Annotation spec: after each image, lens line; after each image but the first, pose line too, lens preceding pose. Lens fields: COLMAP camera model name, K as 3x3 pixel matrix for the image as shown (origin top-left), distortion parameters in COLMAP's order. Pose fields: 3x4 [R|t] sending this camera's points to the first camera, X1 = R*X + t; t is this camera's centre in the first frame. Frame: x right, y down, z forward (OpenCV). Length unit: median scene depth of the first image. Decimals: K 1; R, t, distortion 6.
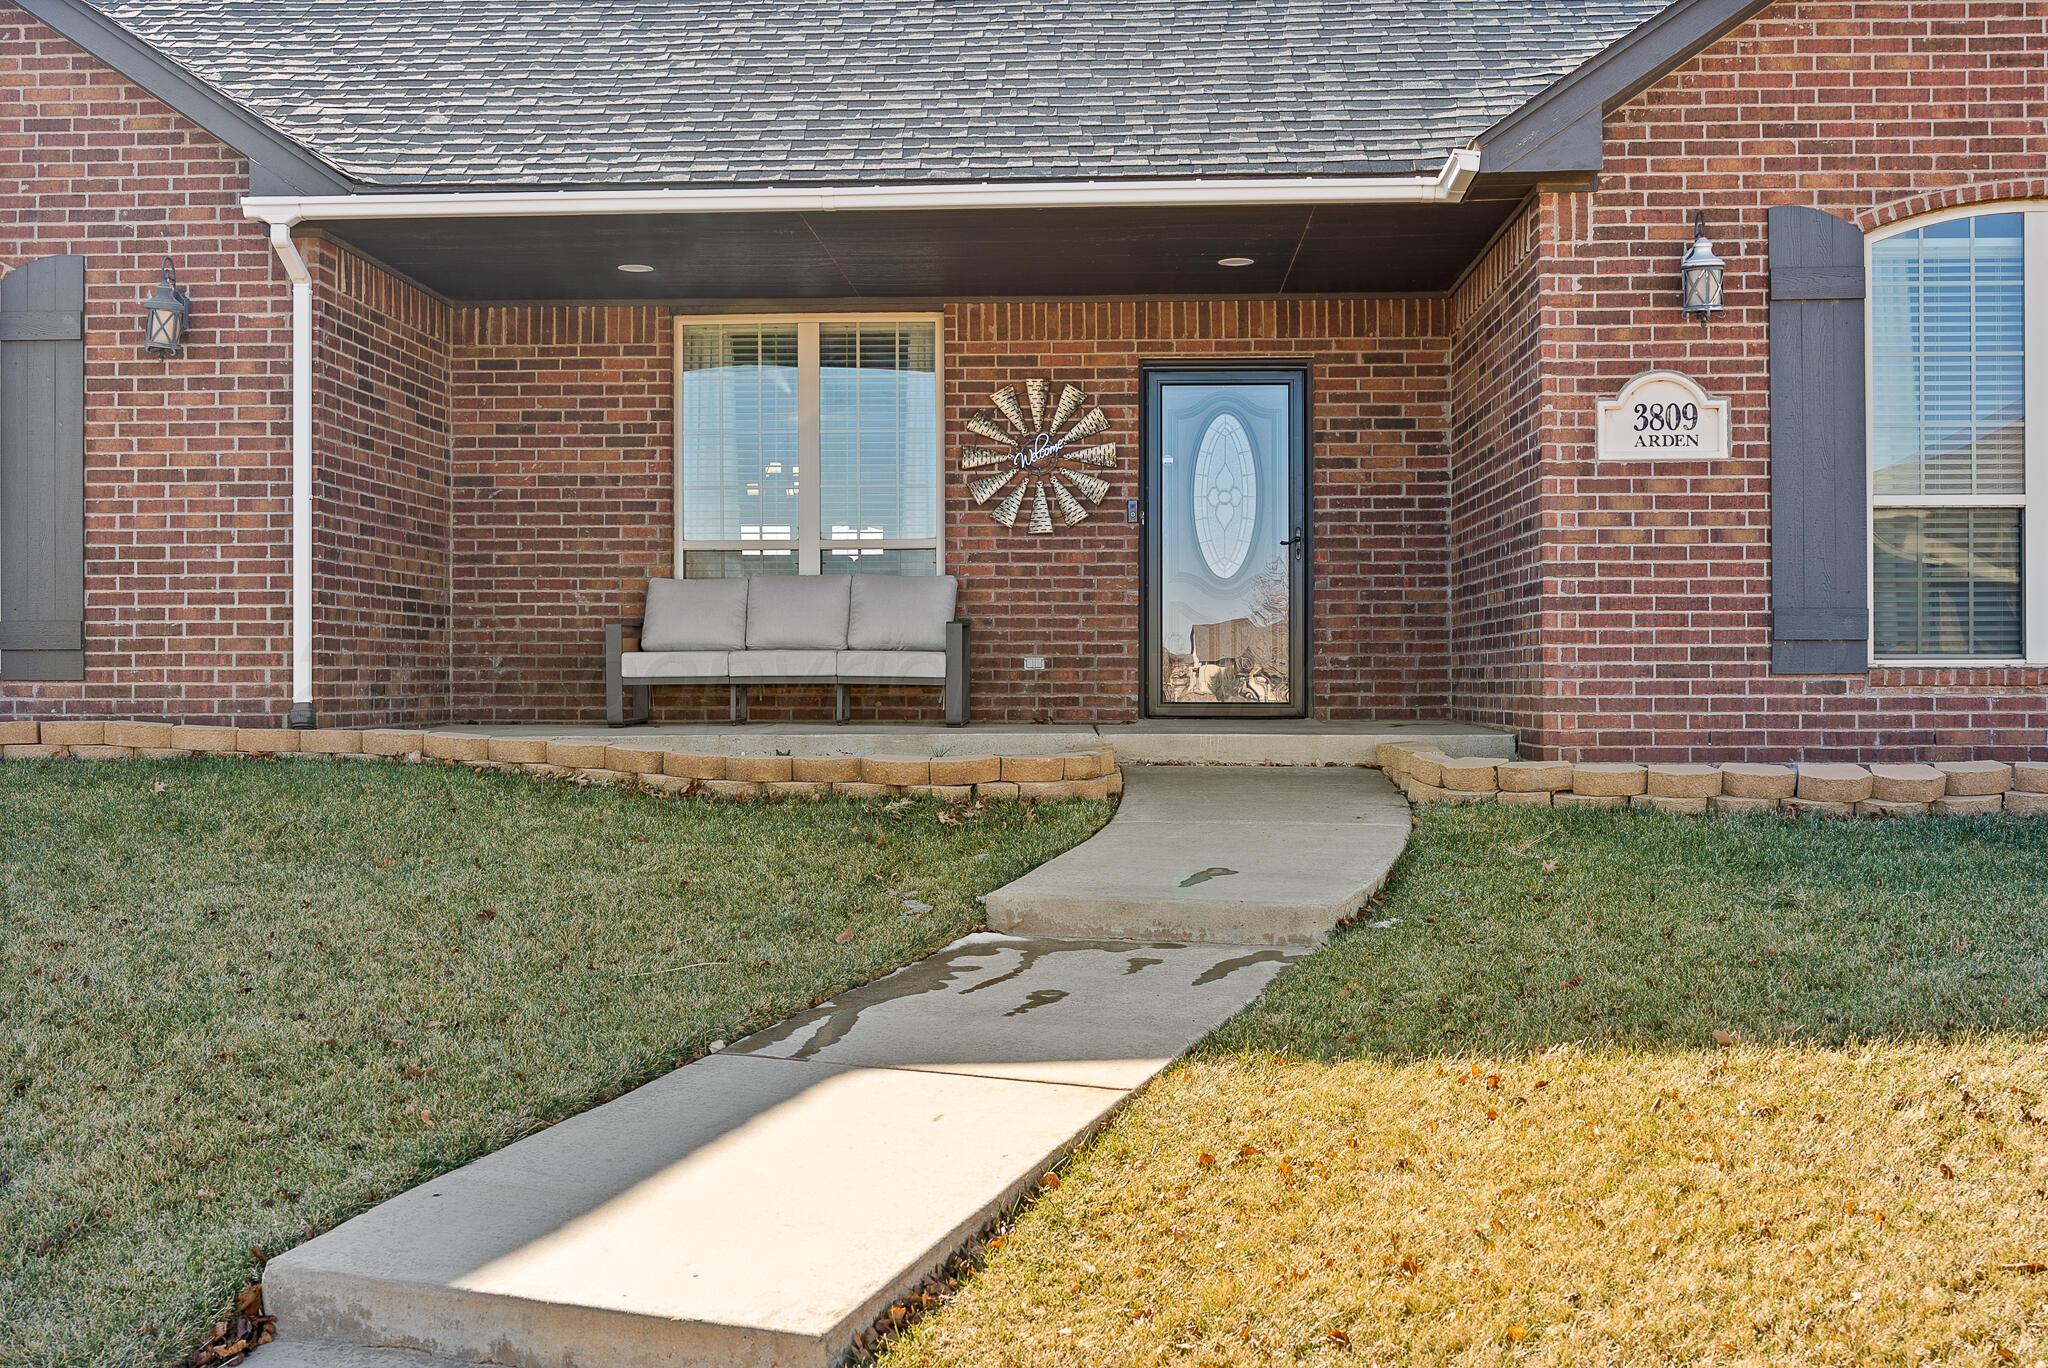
lens RADIAL K [[2158.1, 0, 1024.0], [0, 2158.1, 684.0], [0, 0, 1]] dist [-0.007090, 0.004011]
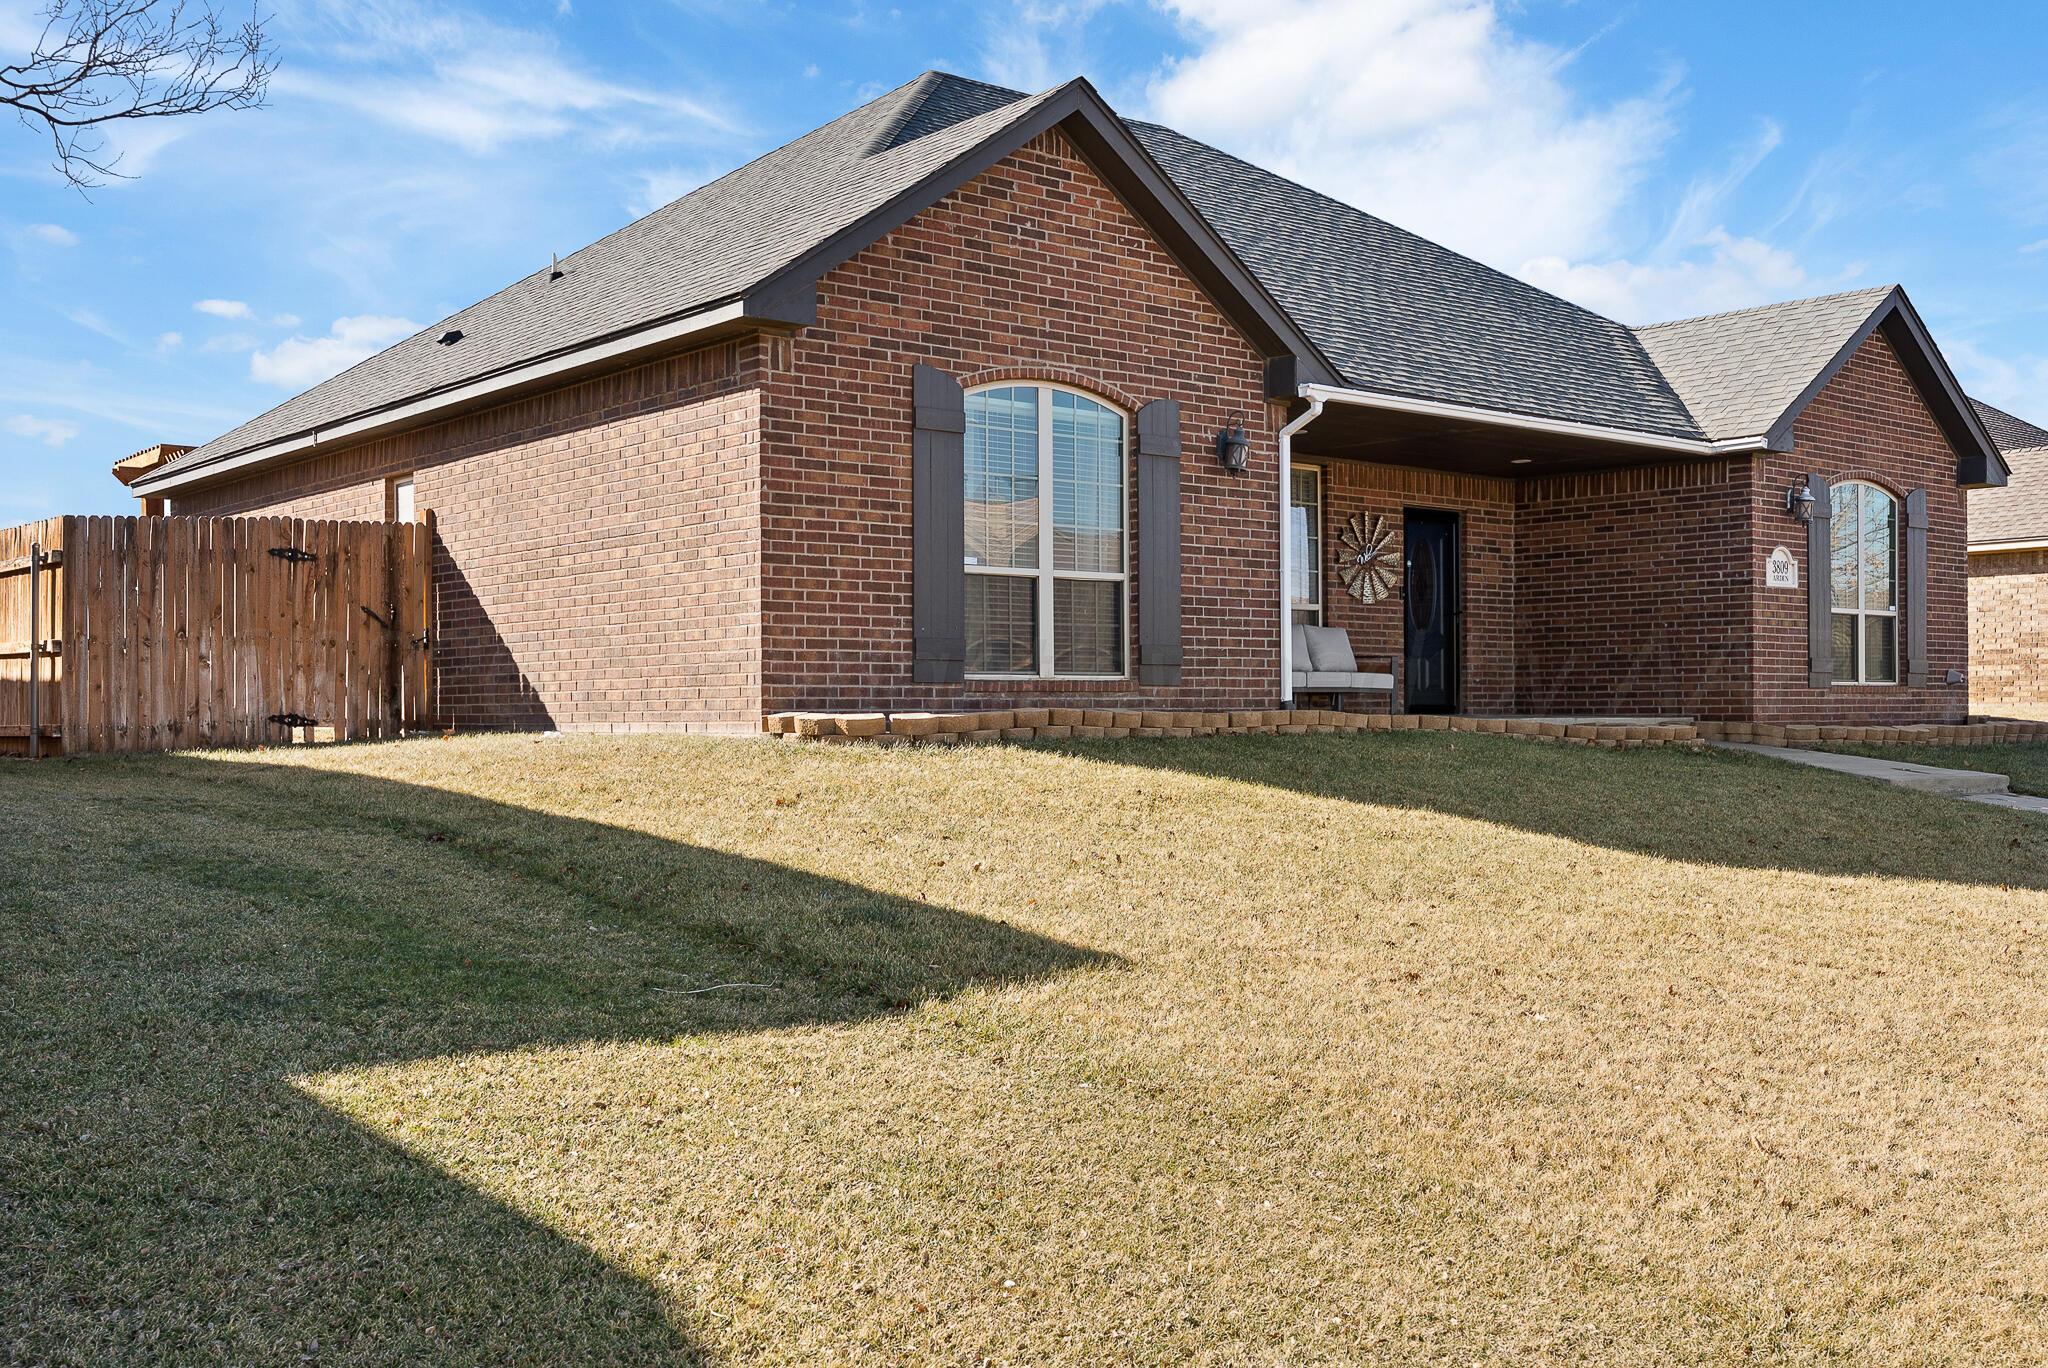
lens RADIAL K [[1996.0, 0, 1024.9], [0, 1996.0, 711.5], [0, 0, 1]] dist [0.005022, 0.008686]
pose [[0.728115, -0.001075, 0.685454, -1.607756], [0.003873, 0.999989, -0.002546, 0.021409], [-0.685444, 0.004508, 0.728111, 0.071799]]
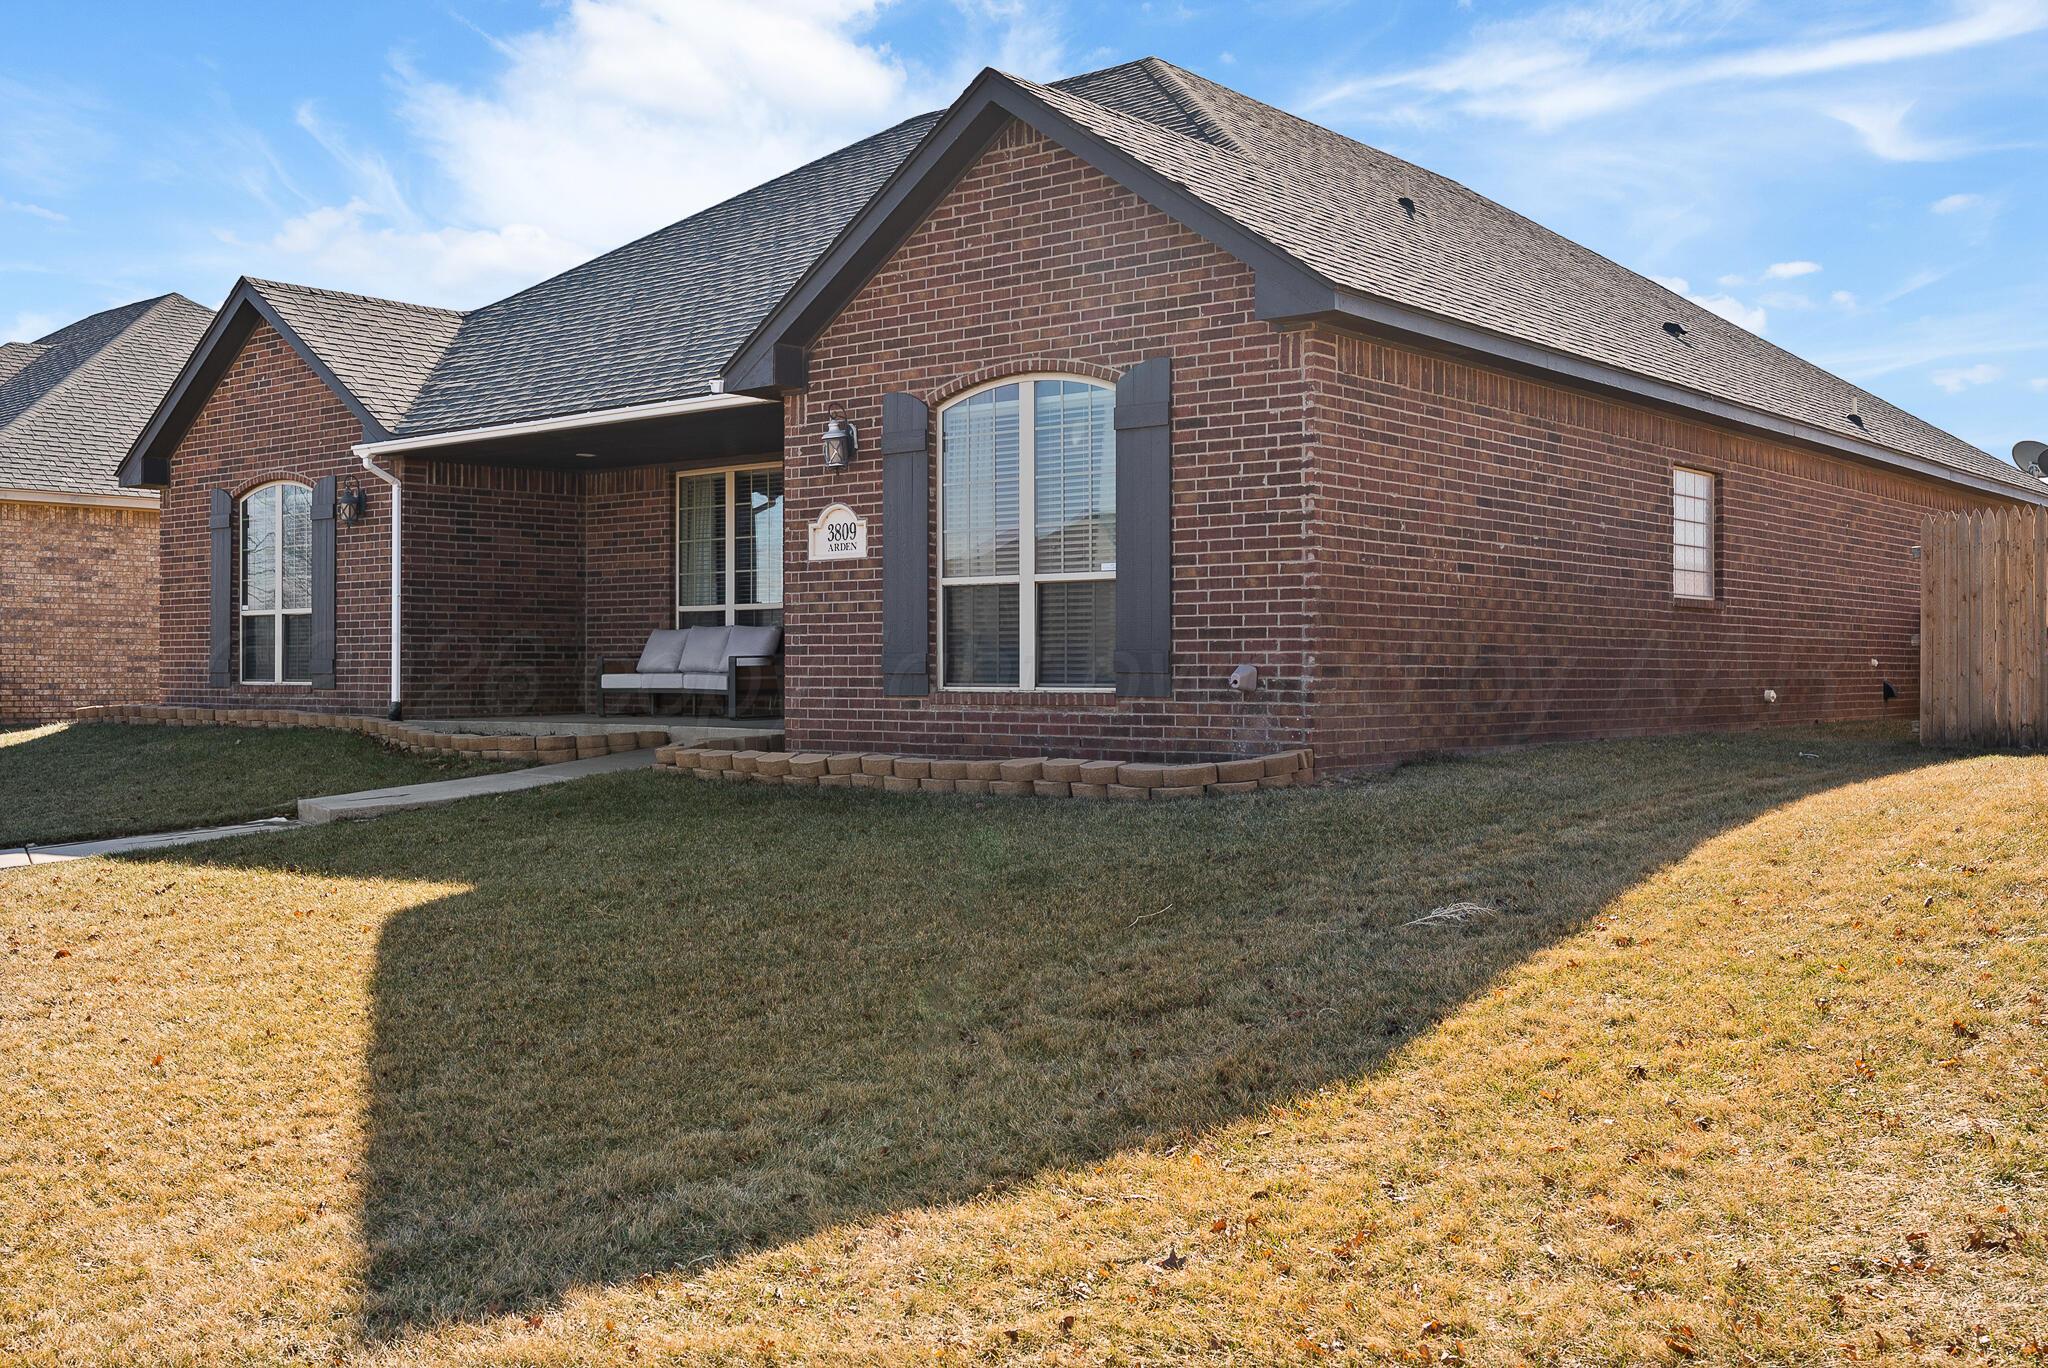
lens RADIAL K [[1945.4, 0, 1024.0], [0, 1945.4, 684.0], [0, 0, 1]] dist [-0.007764, 0.000553]
pose [[0.800548, 0.006673, -0.599232, 1.259450], [-0.003357, 0.999972, 0.006651, -0.022431], [0.599259, -0.003313, 0.800548, -0.060380]]
